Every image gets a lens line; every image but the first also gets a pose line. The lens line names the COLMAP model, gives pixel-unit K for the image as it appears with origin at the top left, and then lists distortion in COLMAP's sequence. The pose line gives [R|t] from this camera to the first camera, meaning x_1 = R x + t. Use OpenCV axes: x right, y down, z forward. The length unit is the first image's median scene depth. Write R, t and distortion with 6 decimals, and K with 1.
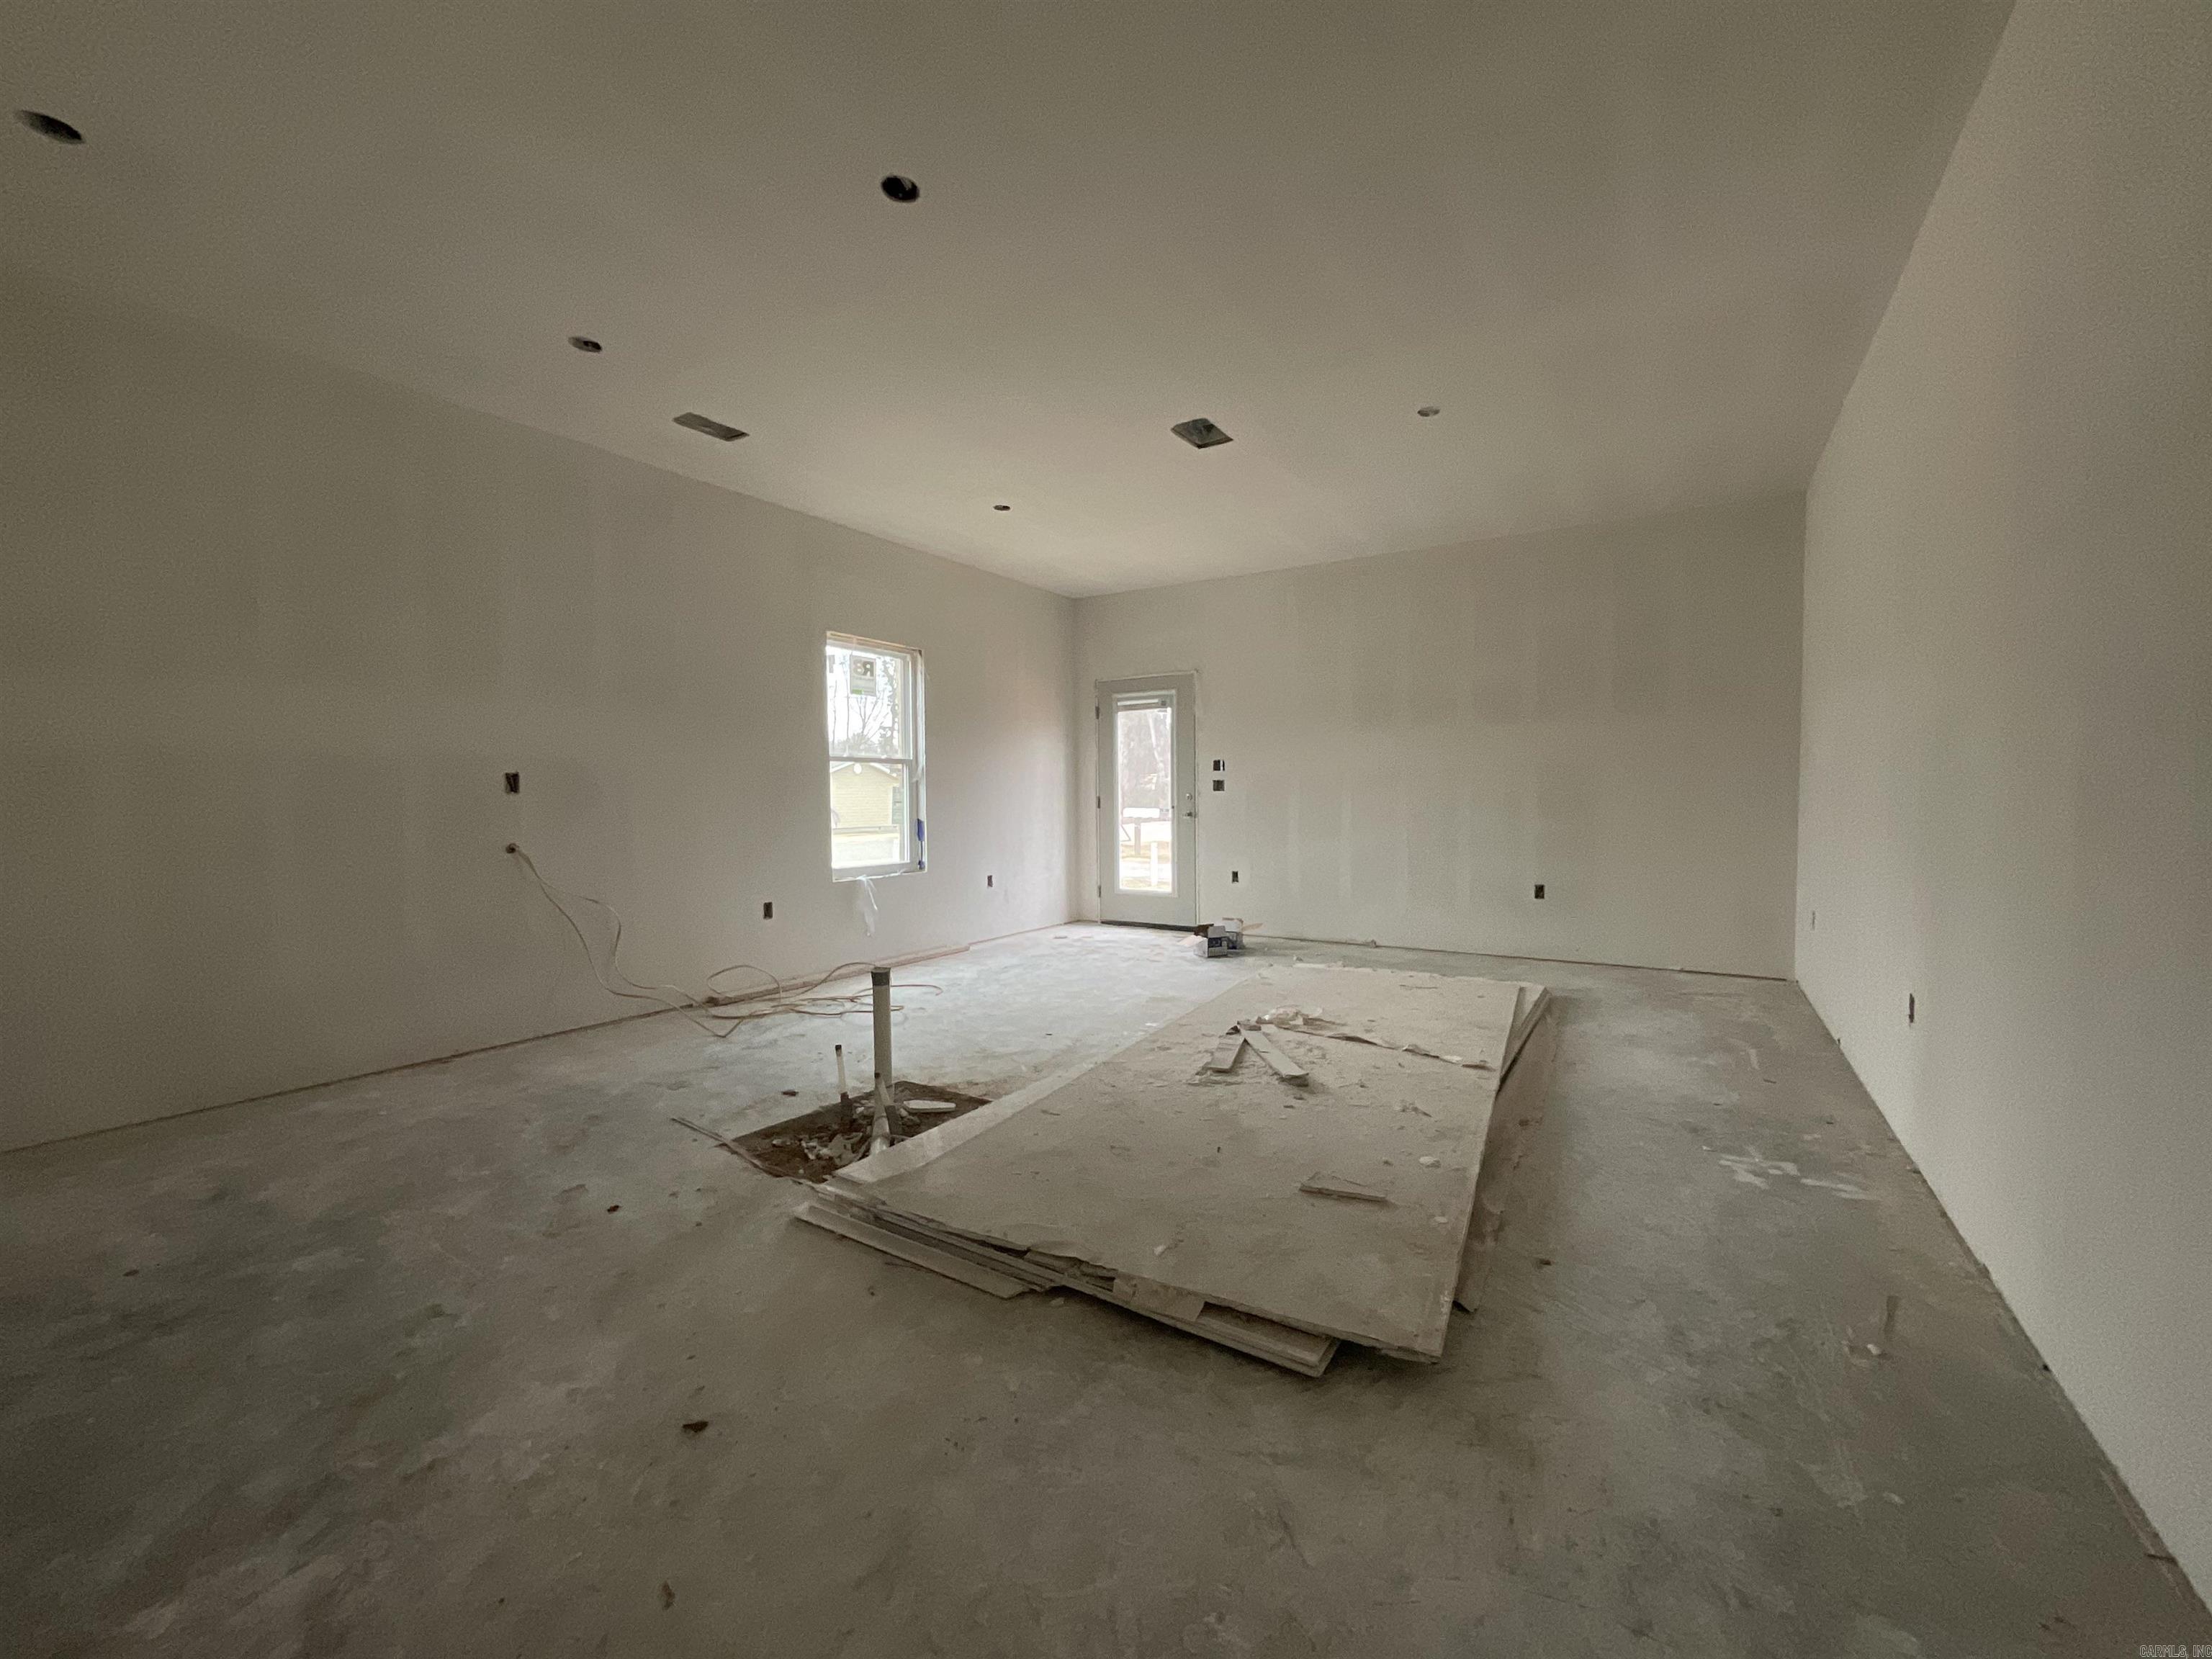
lens RADIAL K [[880.7, 0, 1106.0], [0, 880.7, 829.5], [0, 0, 1]] dist [-0.001335, -0.004024]
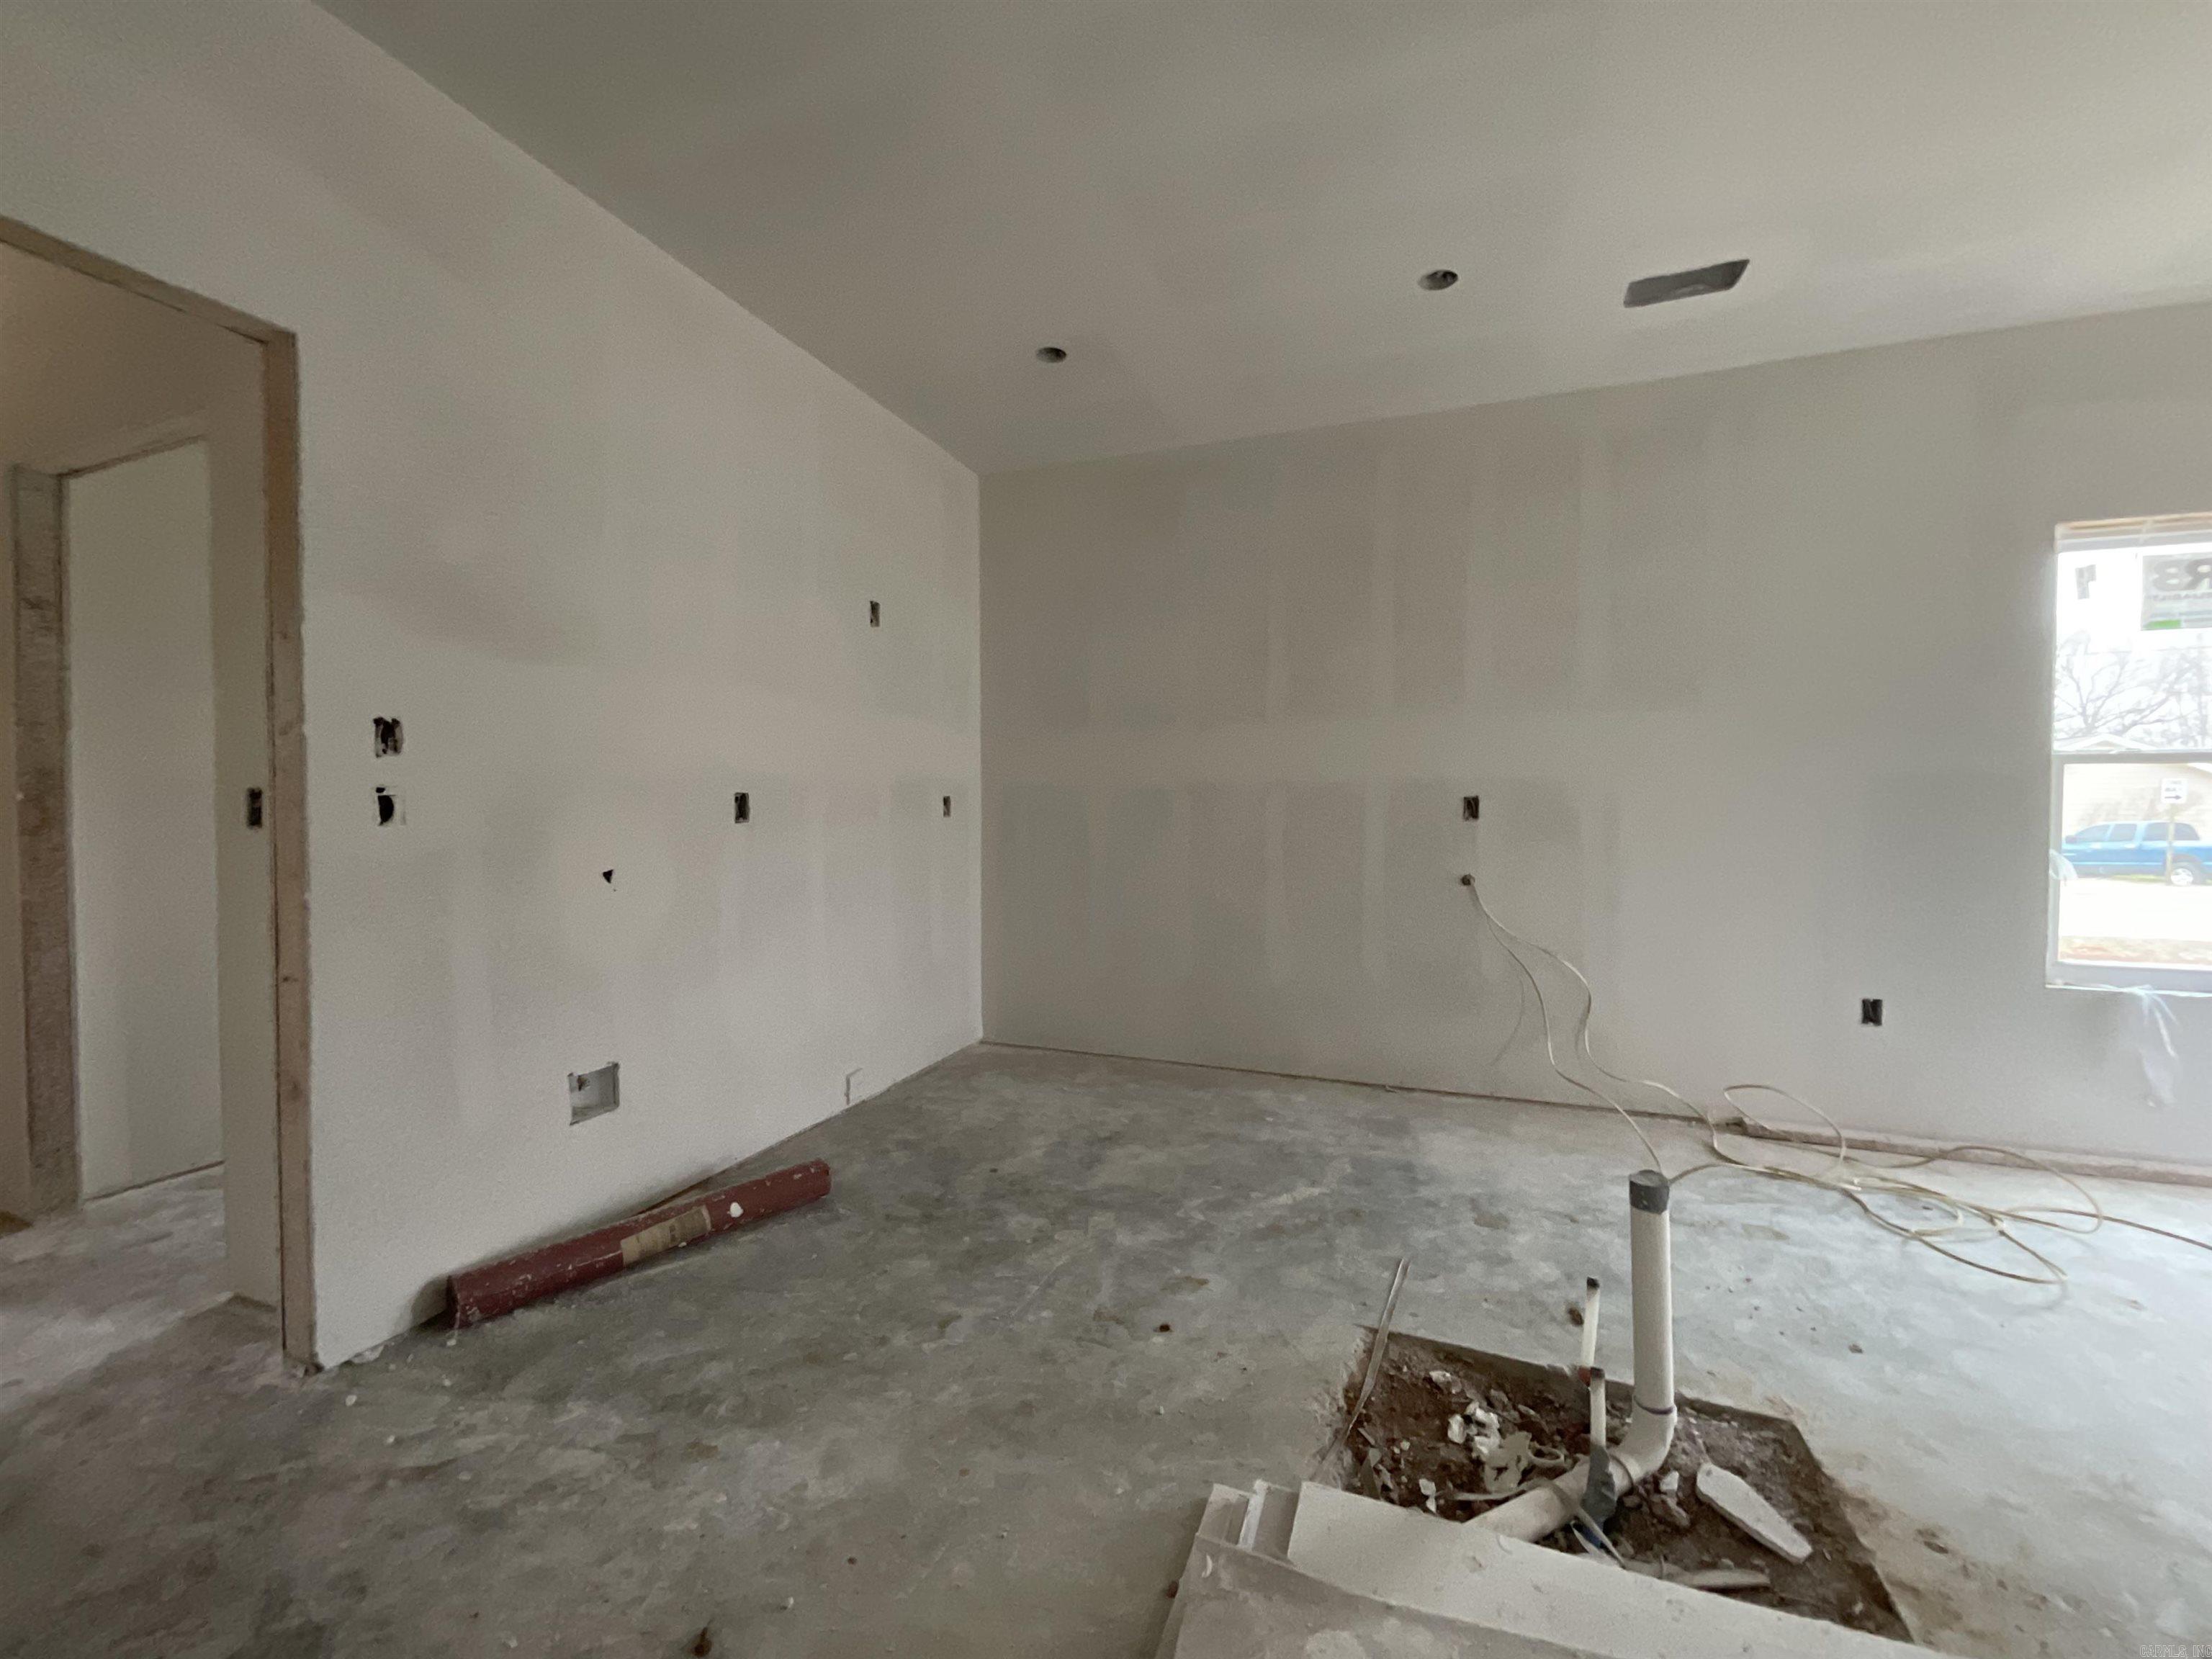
lens RADIAL K [[893.5, 0, 1106.0], [0, 893.5, 829.5], [0, 0, 1]] dist [-0.002654, -0.000072]
pose [[0.205375, 0.033796, -0.978100, 0.179077], [-0.041675, 0.998799, 0.025761, -0.046916], [0.977796, 0.035472, 0.206537, 0.540112]]
